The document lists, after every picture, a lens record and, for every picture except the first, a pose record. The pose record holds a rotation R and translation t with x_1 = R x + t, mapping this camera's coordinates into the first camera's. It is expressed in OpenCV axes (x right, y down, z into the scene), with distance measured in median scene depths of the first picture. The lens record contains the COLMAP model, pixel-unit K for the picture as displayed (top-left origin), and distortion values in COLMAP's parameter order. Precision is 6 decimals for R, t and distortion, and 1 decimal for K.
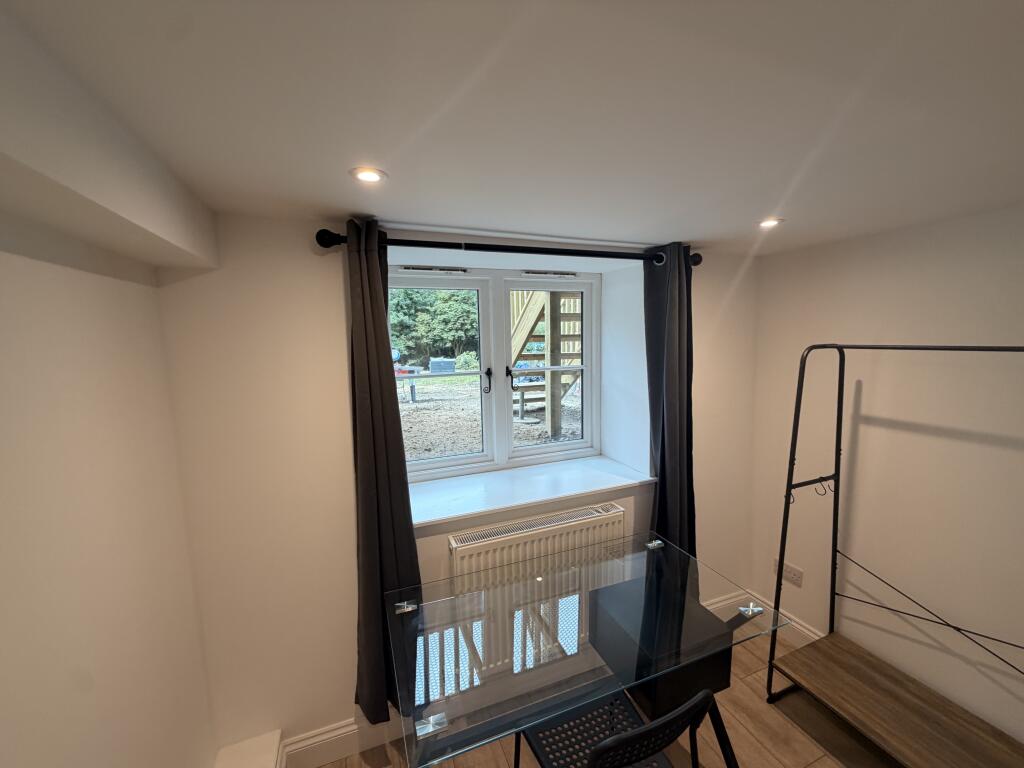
lens RADIAL K [[404.3, 0, 511.5], [0, 404.3, 389.8], [0, 0, 1]] dist [-0.002363, -0.000171]
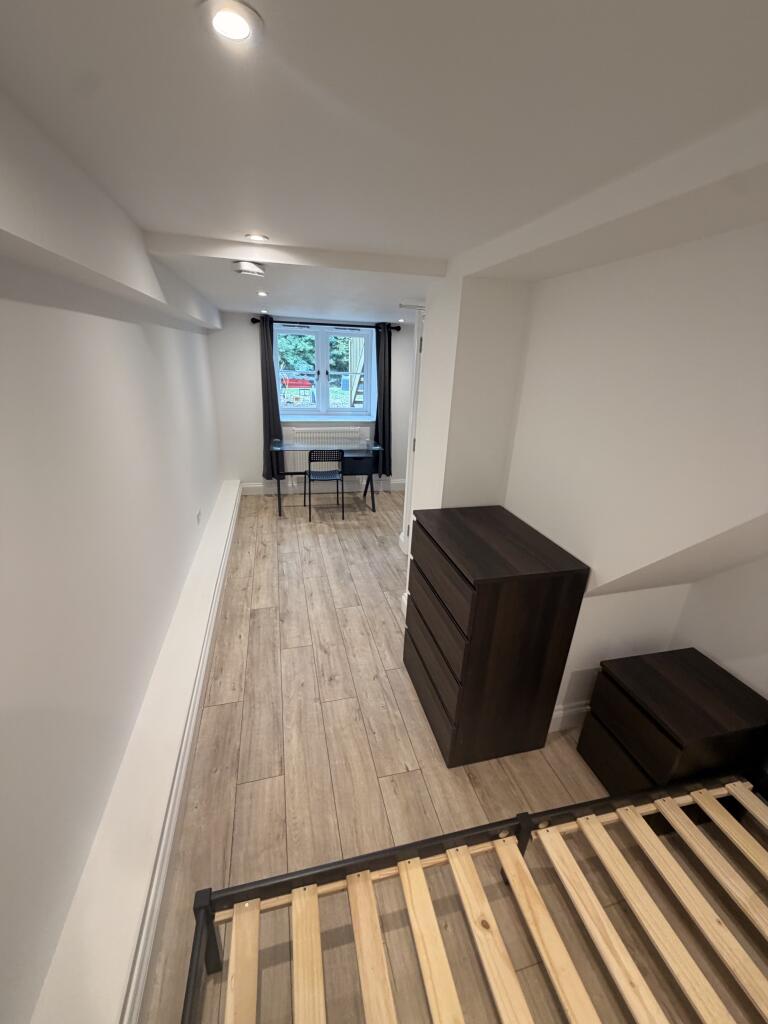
lens RADIAL K [[407.0, 0, 384.0], [0, 407.0, 512.0], [0, 0, 1]] dist [-0.000442, -0.000057]
pose [[0.989182, 0.101765, -0.105659, 0.792193], [-0.075202, 0.970188, 0.230390, 0.206913], [0.125955, -0.219952, 0.967345, -1.742790]]
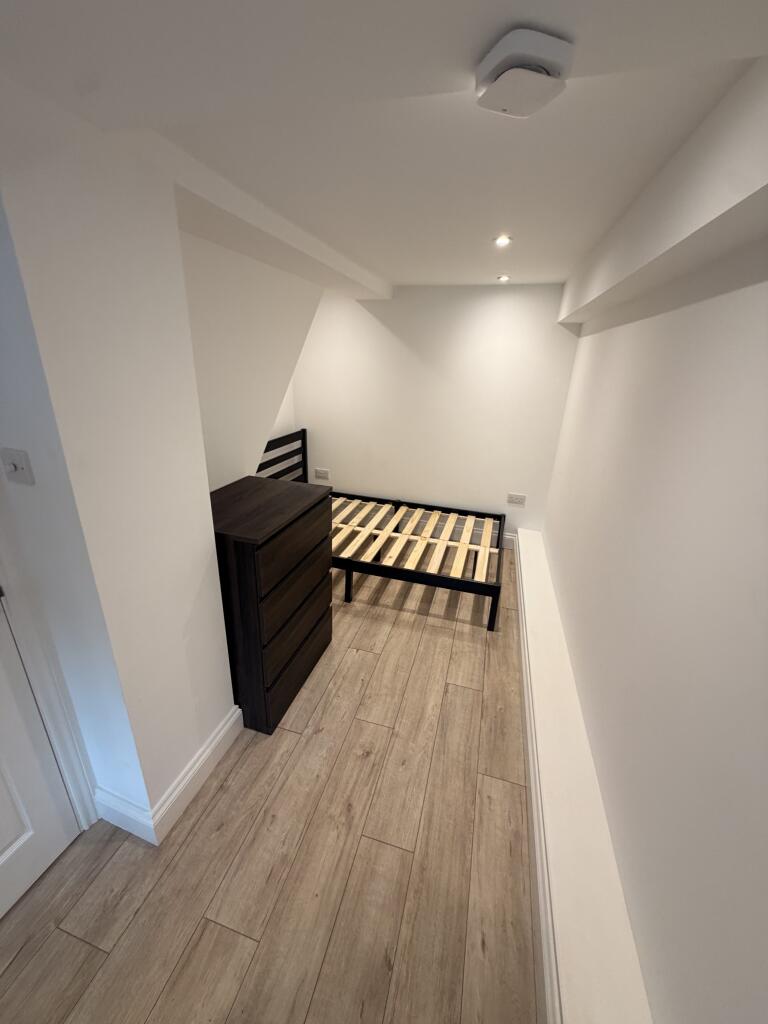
lens RADIAL K [[414.0, 0, 384.0], [0, 414.0, 512.0], [0, 0, 1]] dist [0.000393, 0.000025]
pose [[-0.791297, -0.232669, 0.565432, 0.090338], [0.056640, 0.892897, 0.446683, 0.054421], [-0.608802, 0.385486, -0.693369, -0.212052]]
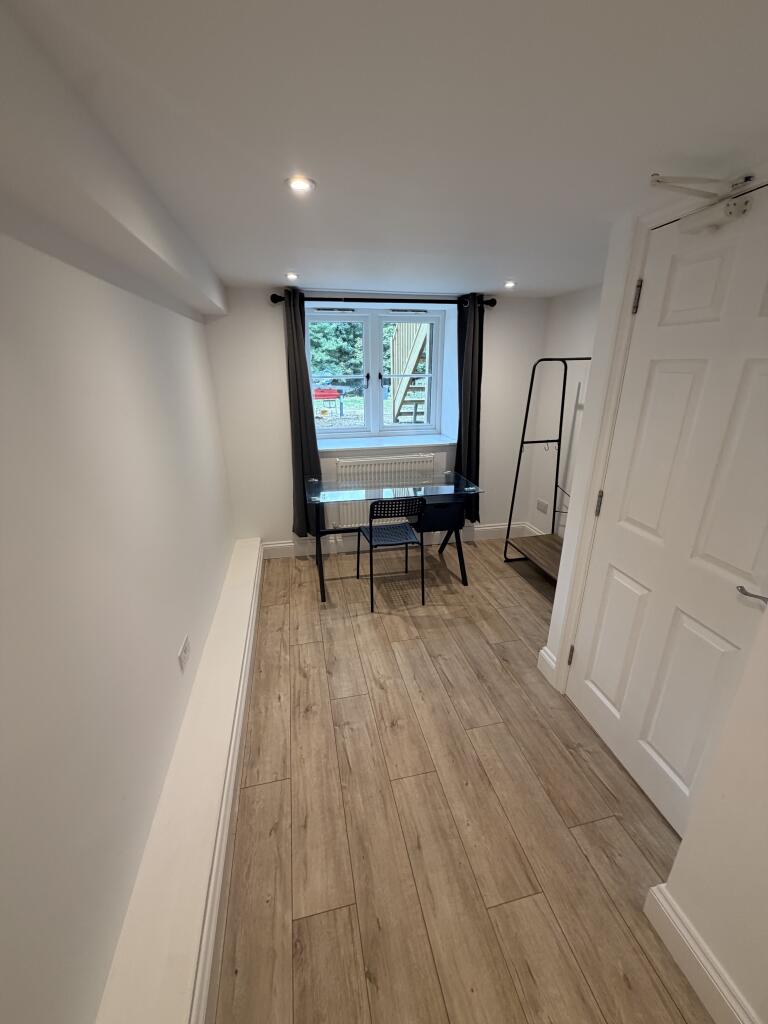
lens RADIAL K [[404.3, 0, 384.0], [0, 404.3, 512.0], [0, 0, 1]] dist [-0.002363, -0.000171]
pose [[0.986049, 0.068625, -0.151653, 0.353883], [-0.034338, 0.975326, 0.218084, 0.161488], [0.162877, -0.209834, 0.964075, -0.835876]]
